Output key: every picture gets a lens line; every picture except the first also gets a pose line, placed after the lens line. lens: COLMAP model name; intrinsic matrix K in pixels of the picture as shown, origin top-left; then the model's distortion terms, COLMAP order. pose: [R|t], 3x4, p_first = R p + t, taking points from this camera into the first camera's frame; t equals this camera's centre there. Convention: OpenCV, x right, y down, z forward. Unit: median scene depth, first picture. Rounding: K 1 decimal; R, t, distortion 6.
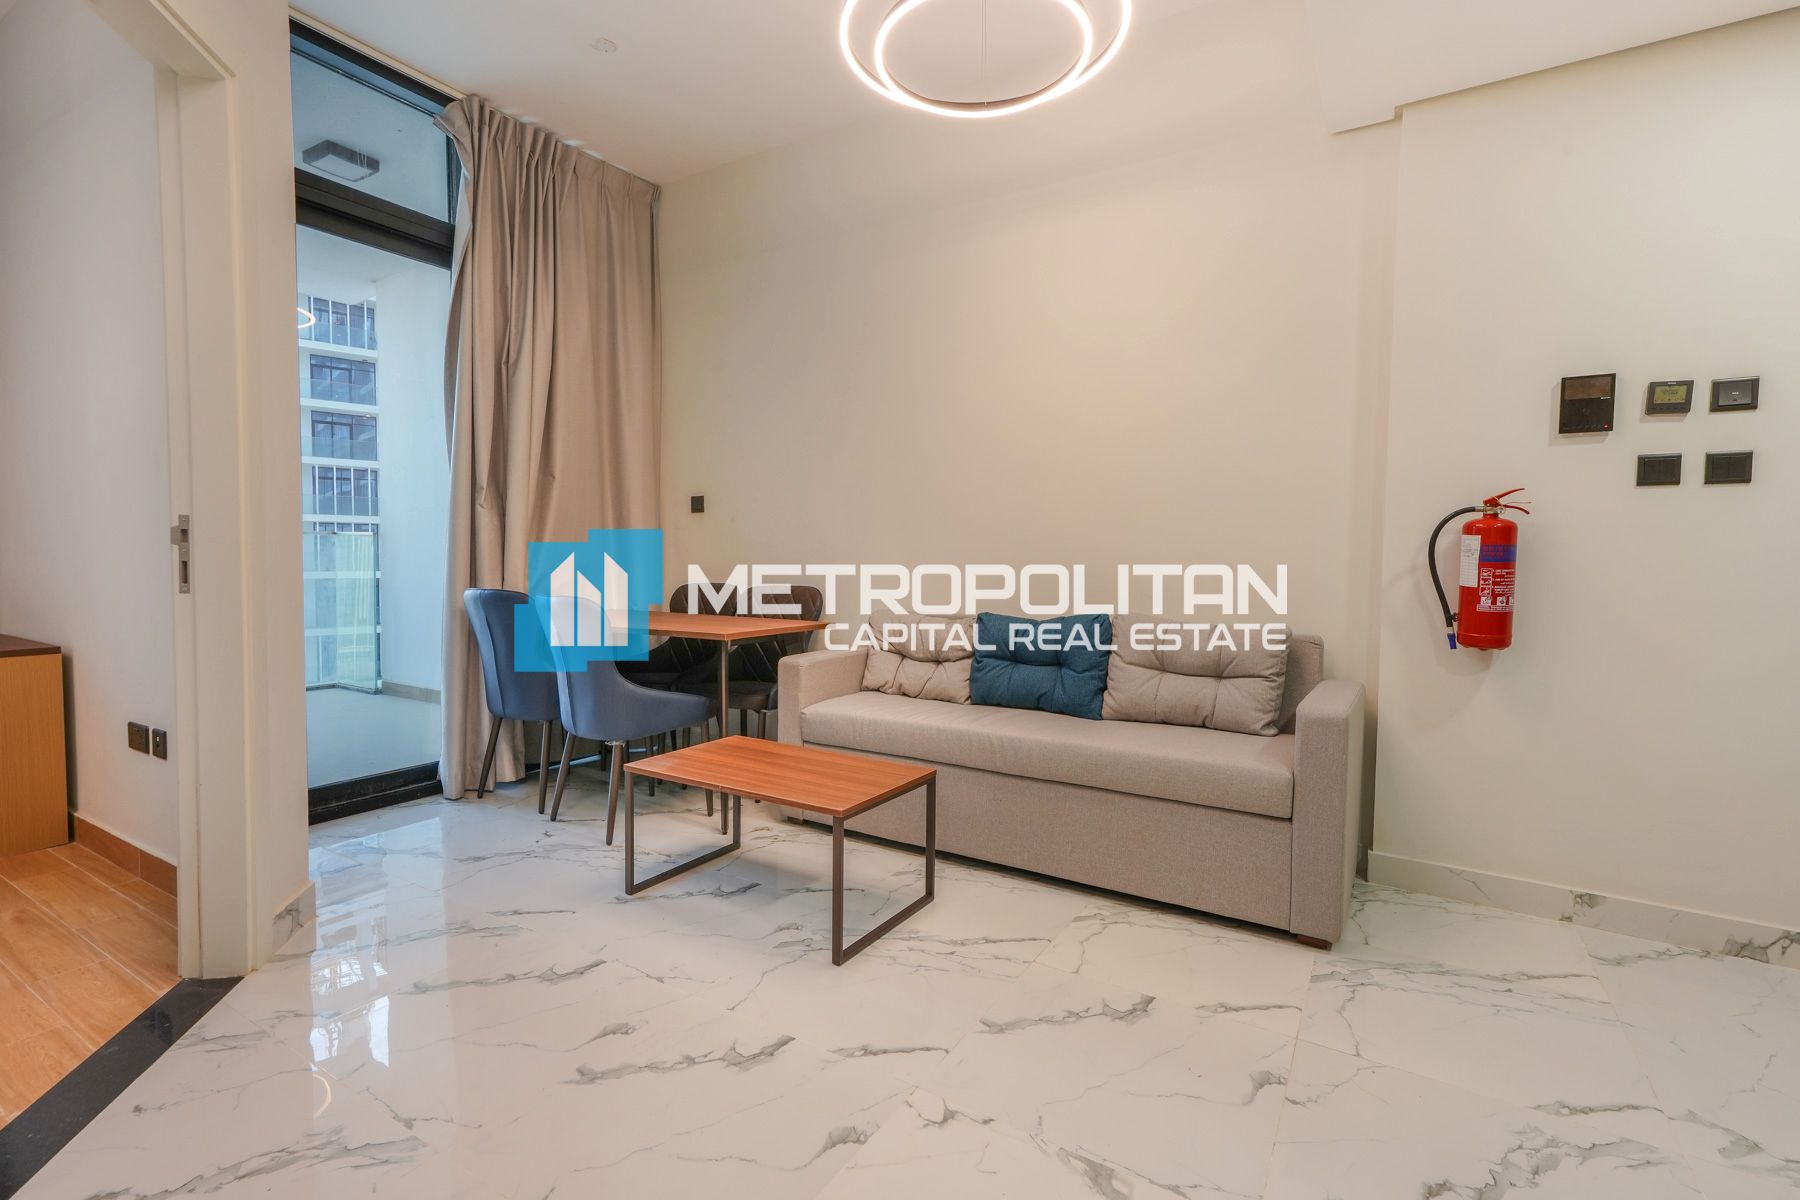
lens RADIAL K [[830.5, 0, 853.4], [0, 830.5, 582.0], [0, 0, 1]] dist [0.005709, 0.000450]
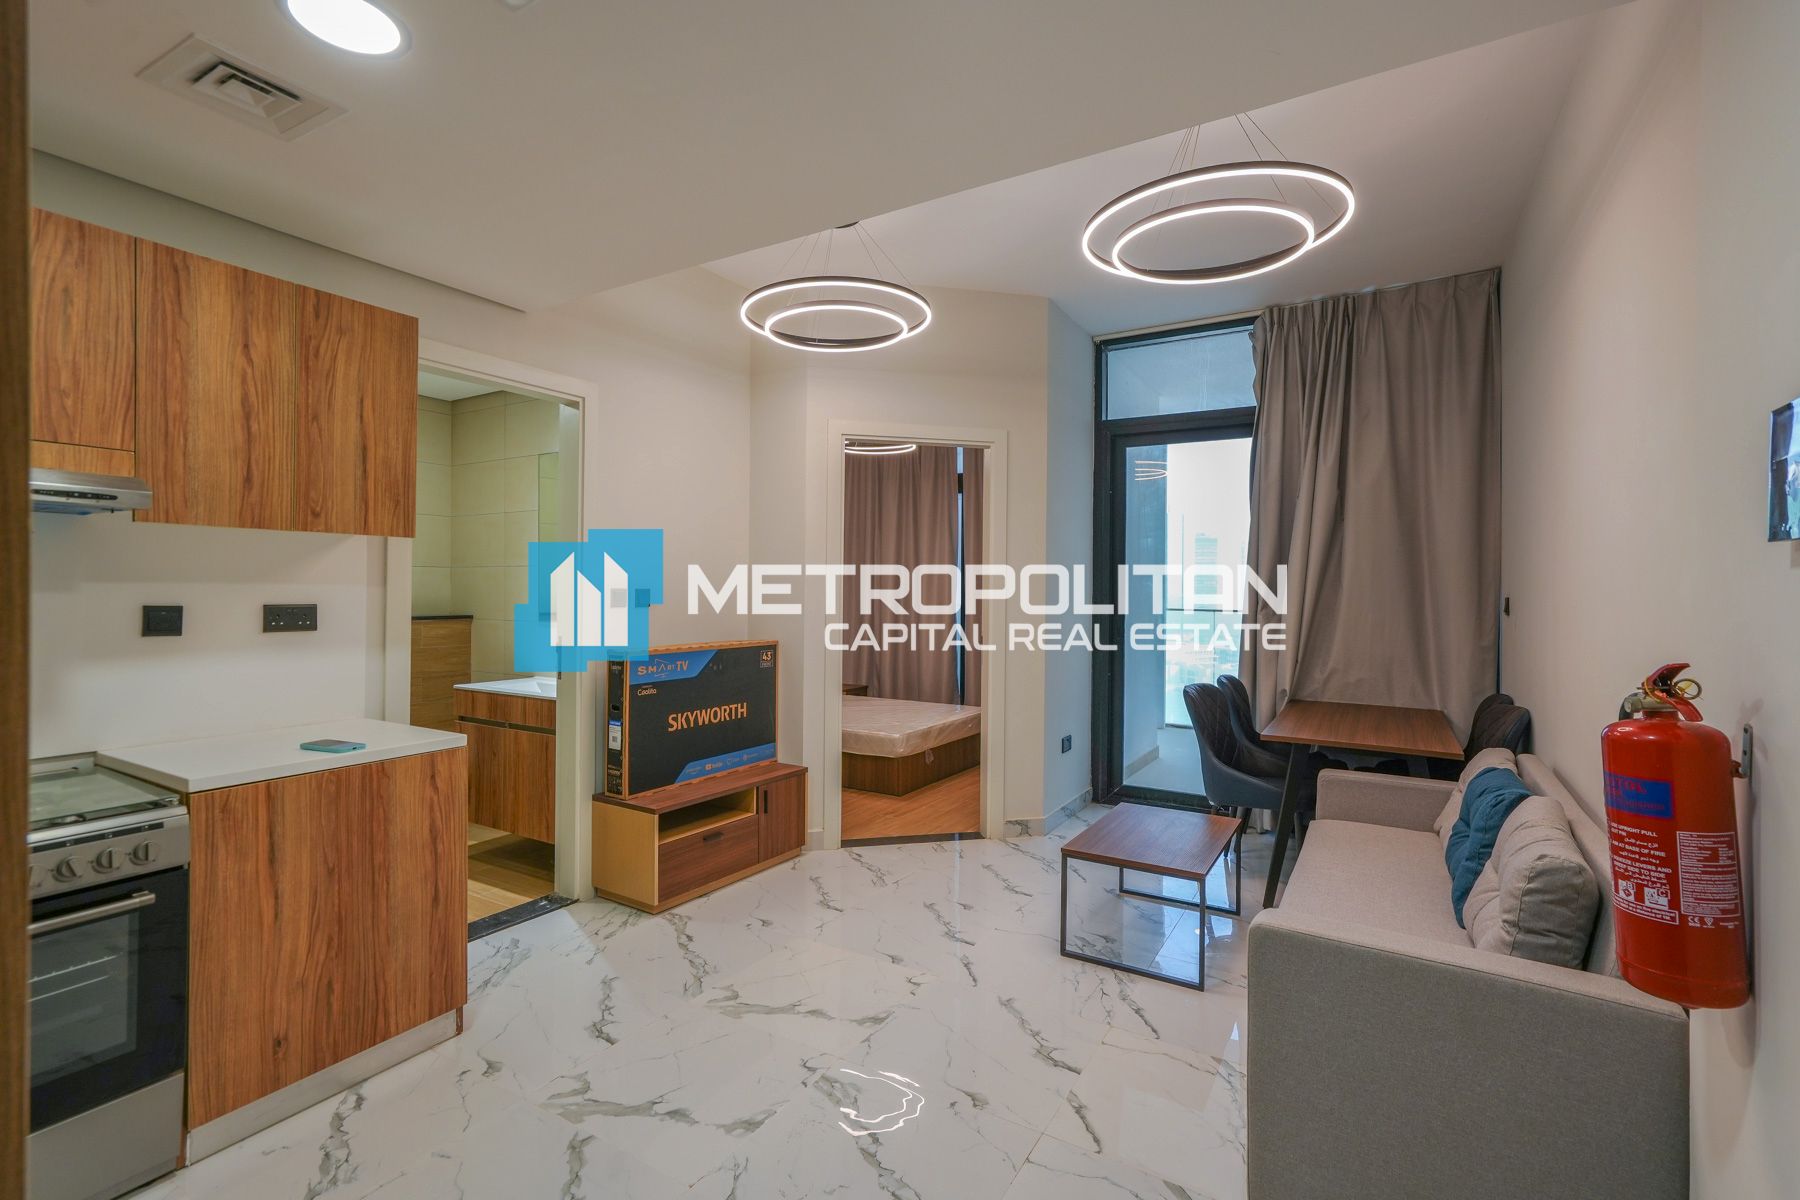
lens RADIAL K [[830.5, 0, 895.6], [0, 830.5, 592.3], [0, 0, 1]] dist [0.005709, 0.000450]
pose [[0.036975, -0.004548, -0.999306, 1.629556], [-0.031654, 0.999483, -0.005720, -0.190826], [0.998815, 0.031843, 0.036812, 0.697352]]
